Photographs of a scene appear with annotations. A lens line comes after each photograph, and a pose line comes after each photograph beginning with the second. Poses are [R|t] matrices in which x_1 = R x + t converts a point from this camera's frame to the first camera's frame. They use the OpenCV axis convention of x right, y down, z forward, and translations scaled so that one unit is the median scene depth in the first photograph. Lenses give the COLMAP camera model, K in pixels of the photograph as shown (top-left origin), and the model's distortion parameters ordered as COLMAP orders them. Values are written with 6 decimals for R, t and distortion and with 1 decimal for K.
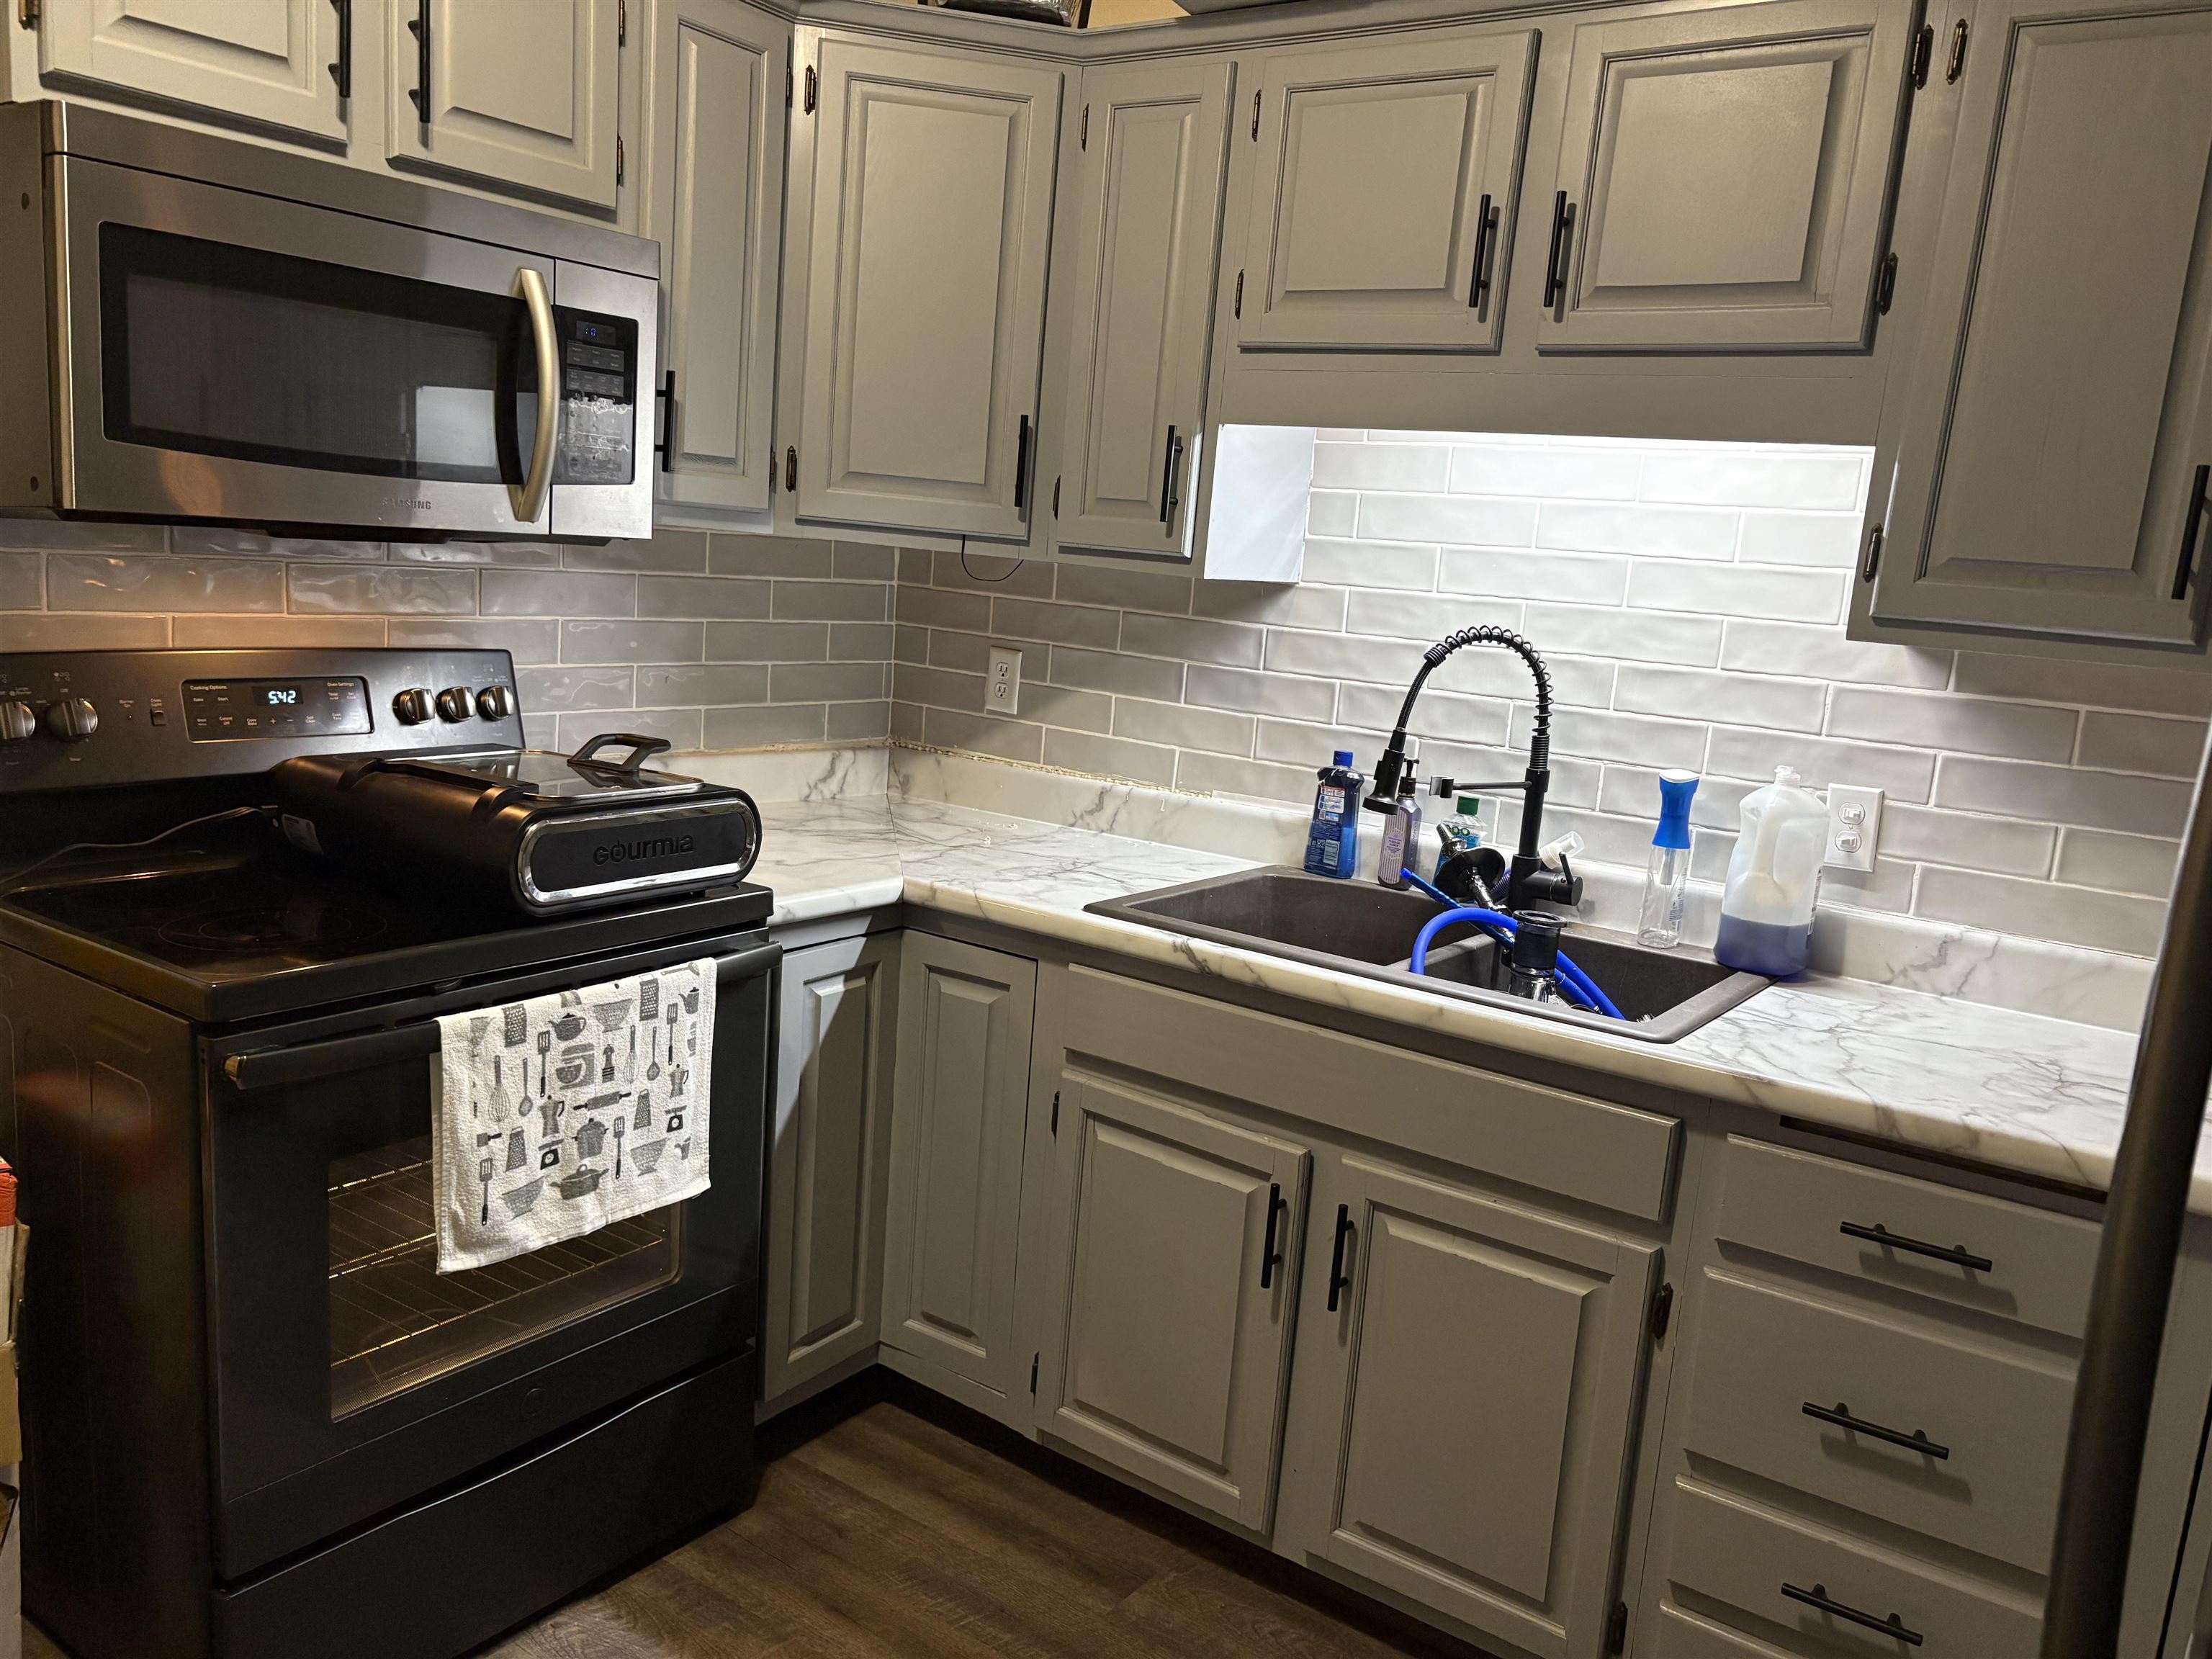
lens RADIAL K [[1693.5, 0, 1092.9], [0, 1693.5, 844.7], [0, 0, 1]] dist [0.055961, -0.068229]
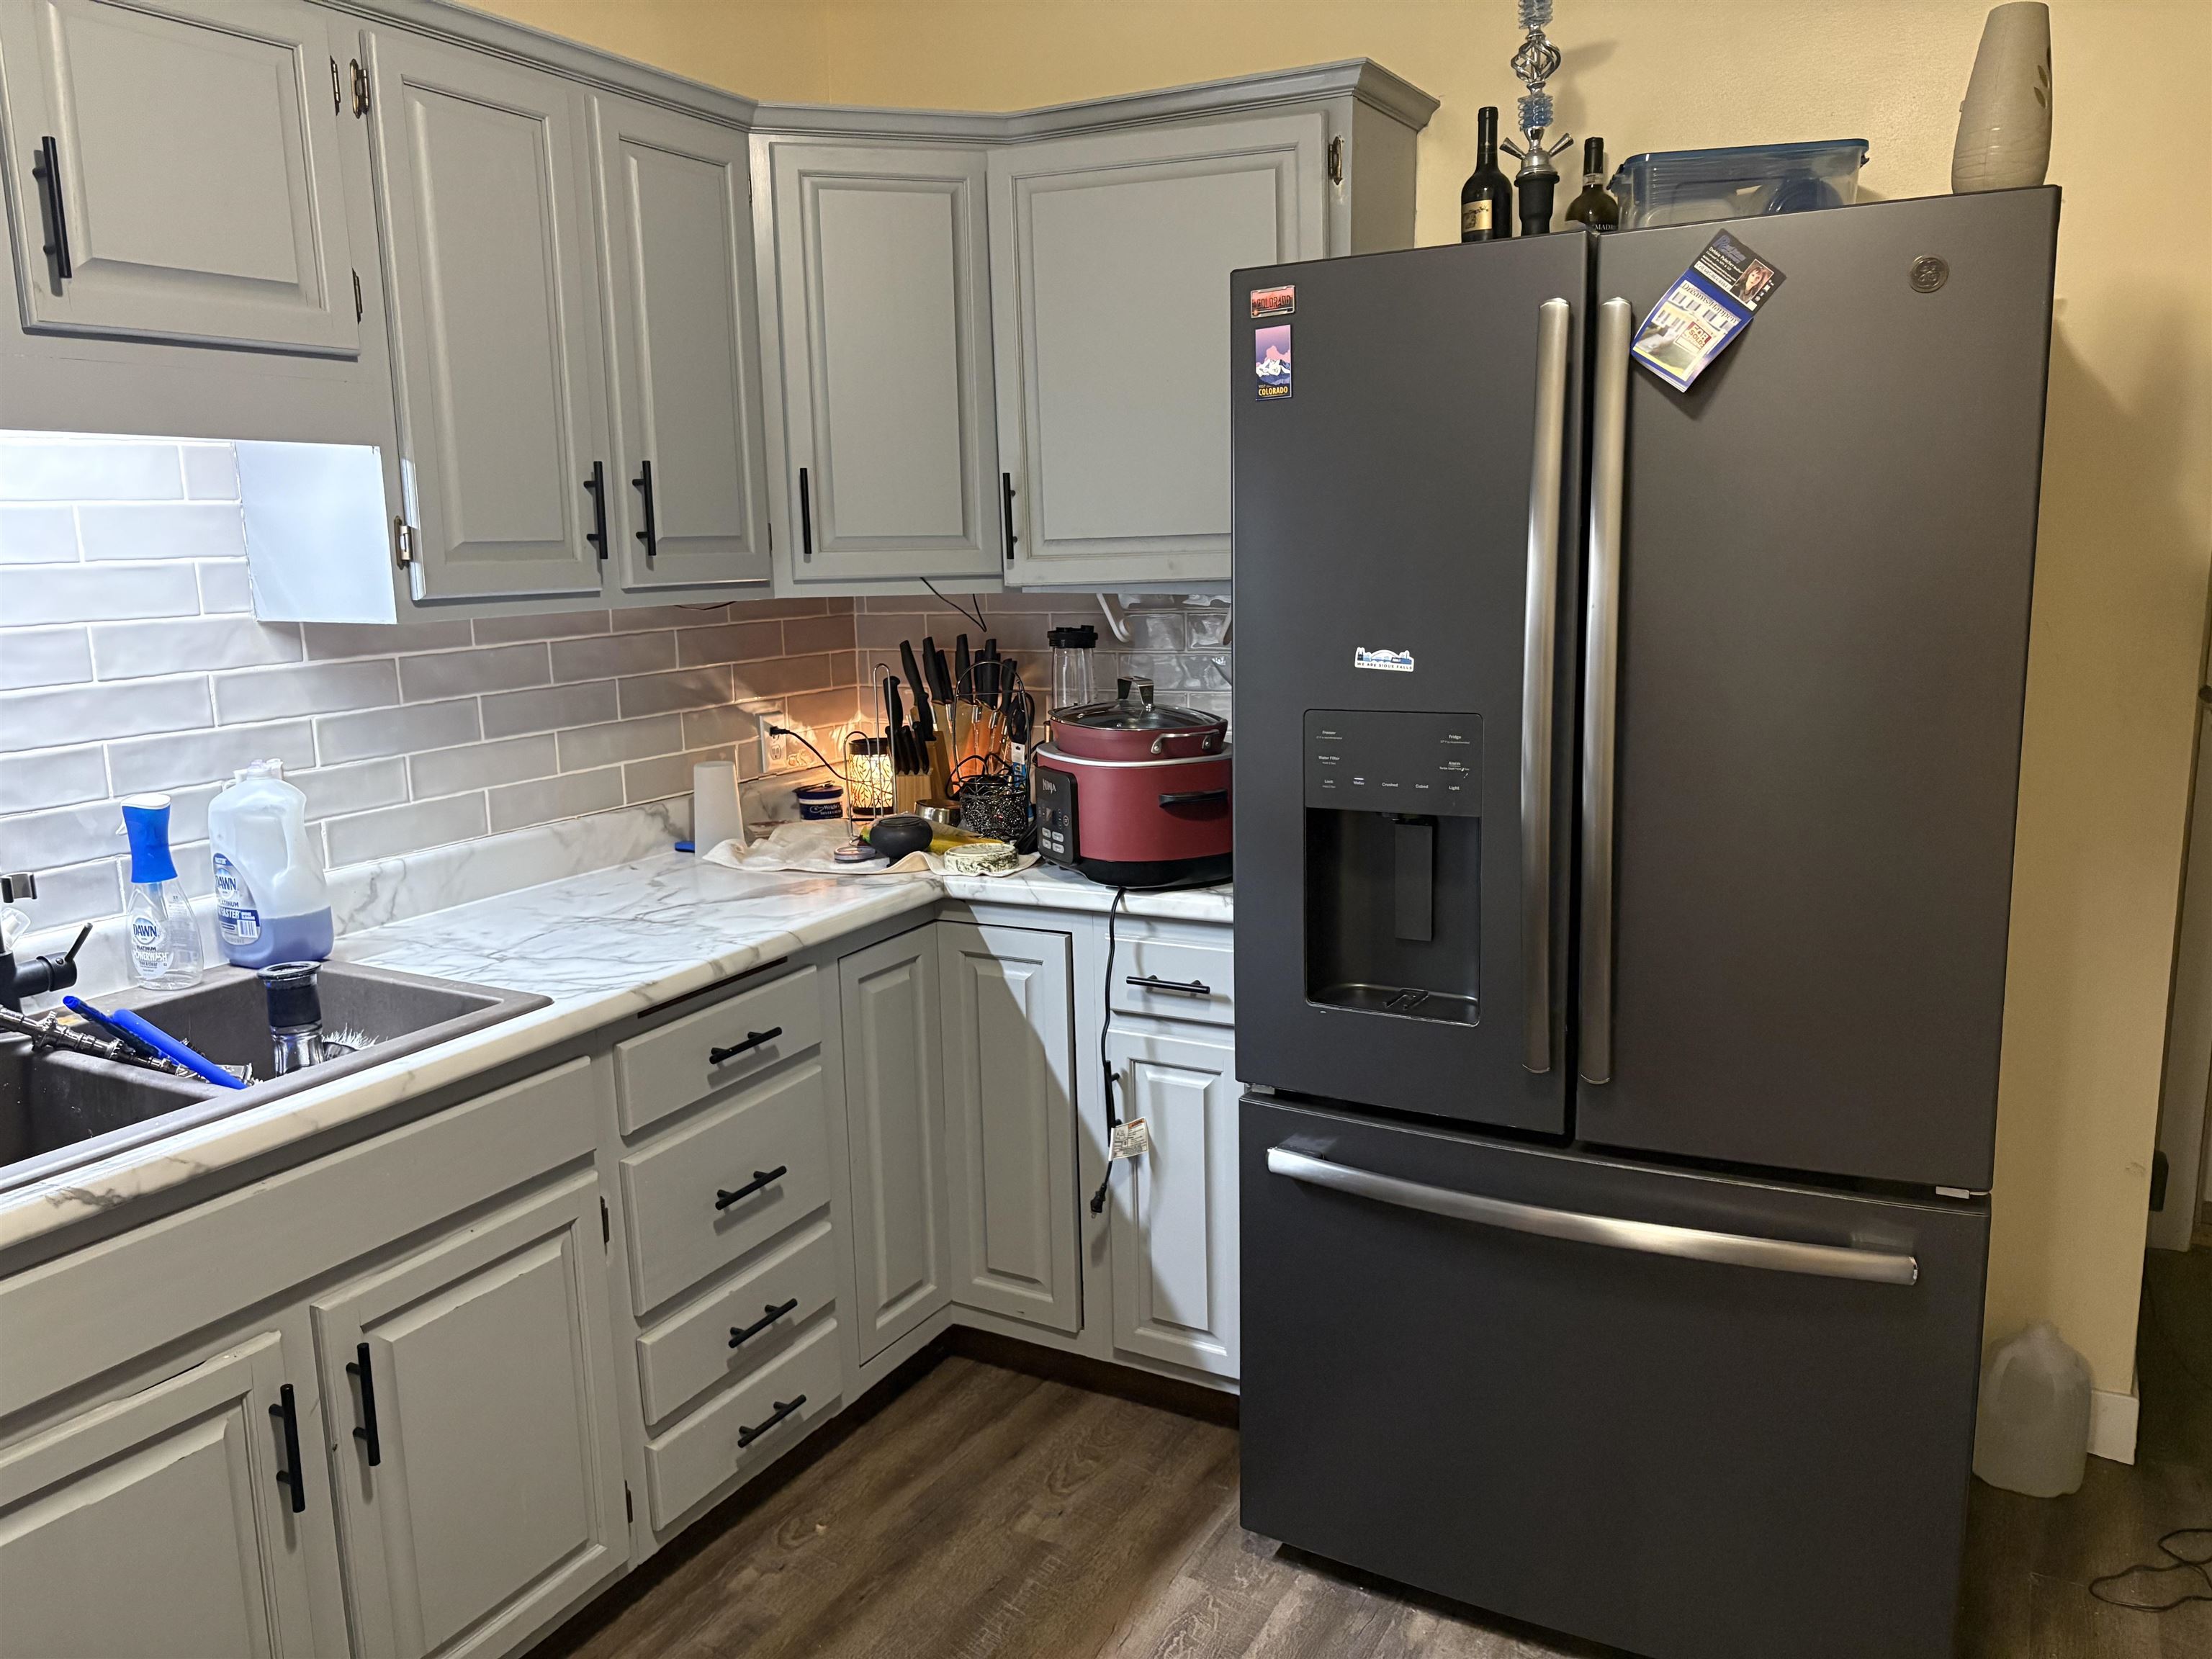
lens RADIAL K [[1662.1, 0, 1106.0], [0, 1662.1, 829.5], [0, 0, 1]] dist [0.051170, -0.065322]
pose [[-0.129540, -0.252254, 0.958951, -0.579353], [0.184461, 0.944088, 0.273262, -0.175683], [-0.974266, 0.212287, -0.075766, 0.574253]]
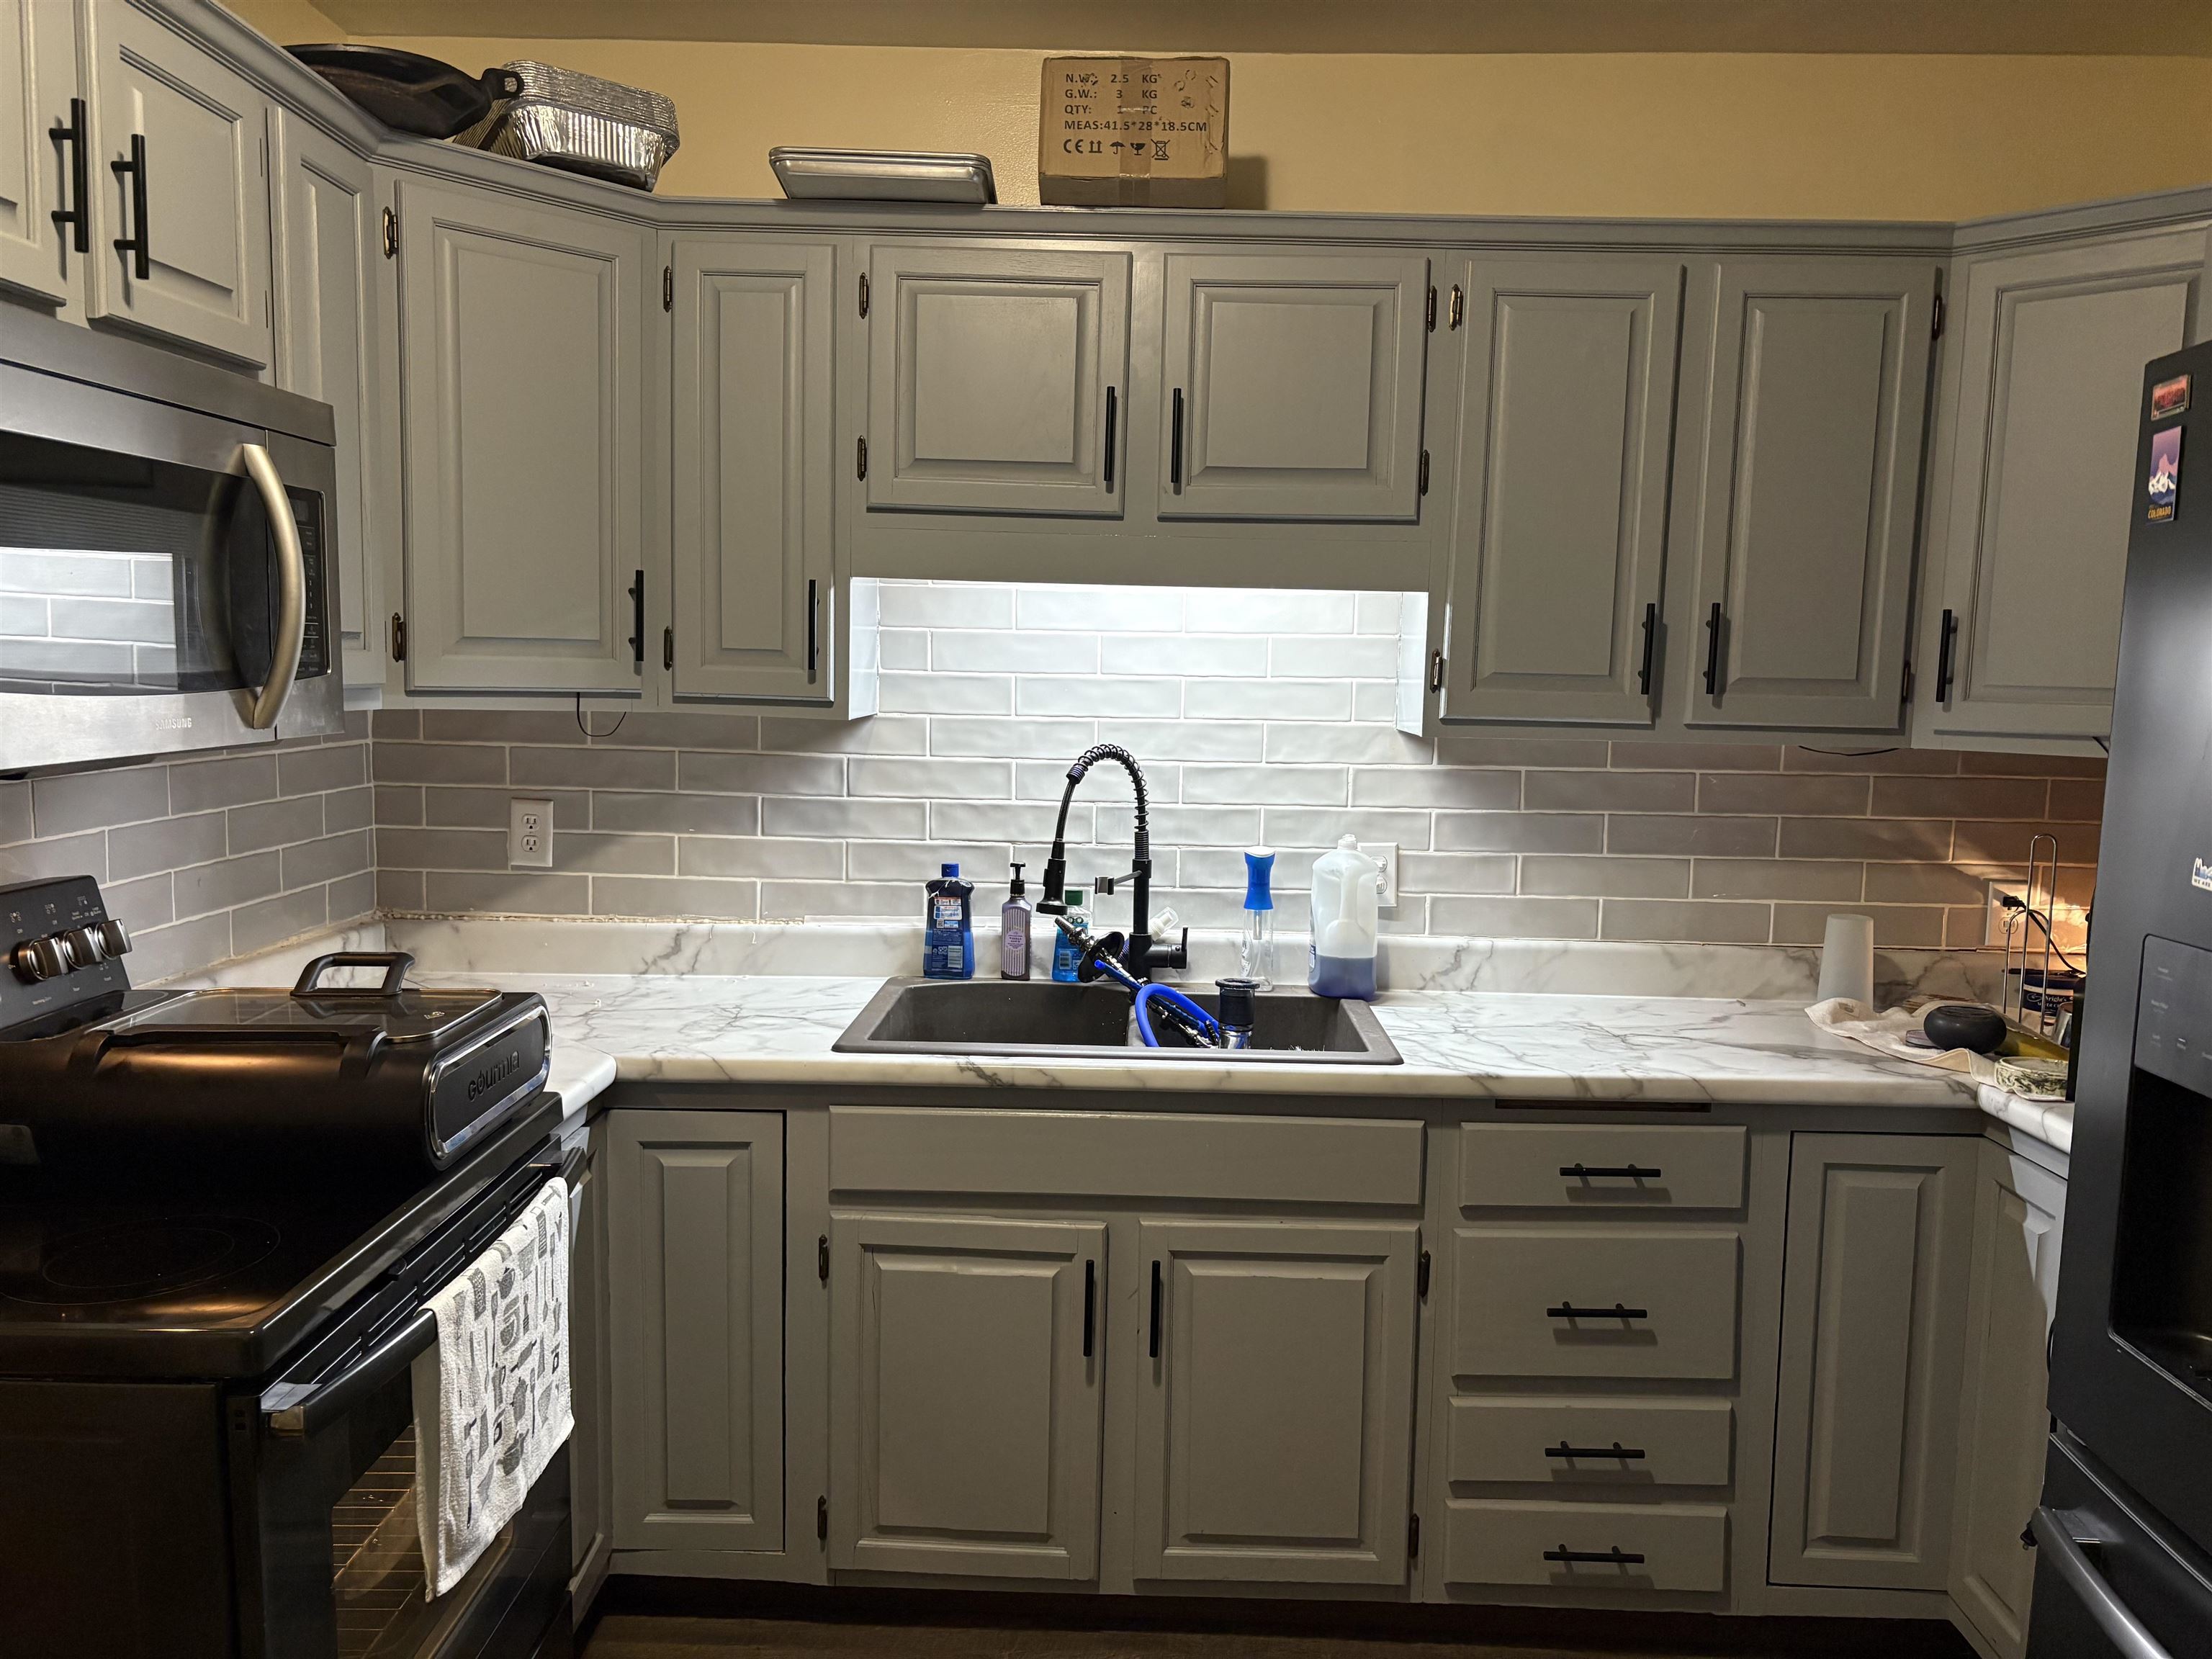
lens RADIAL K [[1693.5, 0, 1092.9], [0, 1693.5, 844.7], [0, 0, 1]] dist [0.055961, -0.068229]
pose [[0.822760, -0.121976, 0.555147, -0.437017], [0.141978, 0.989845, 0.007067, -0.071106], [-0.550371, 0.073005, 0.831722, 0.046095]]
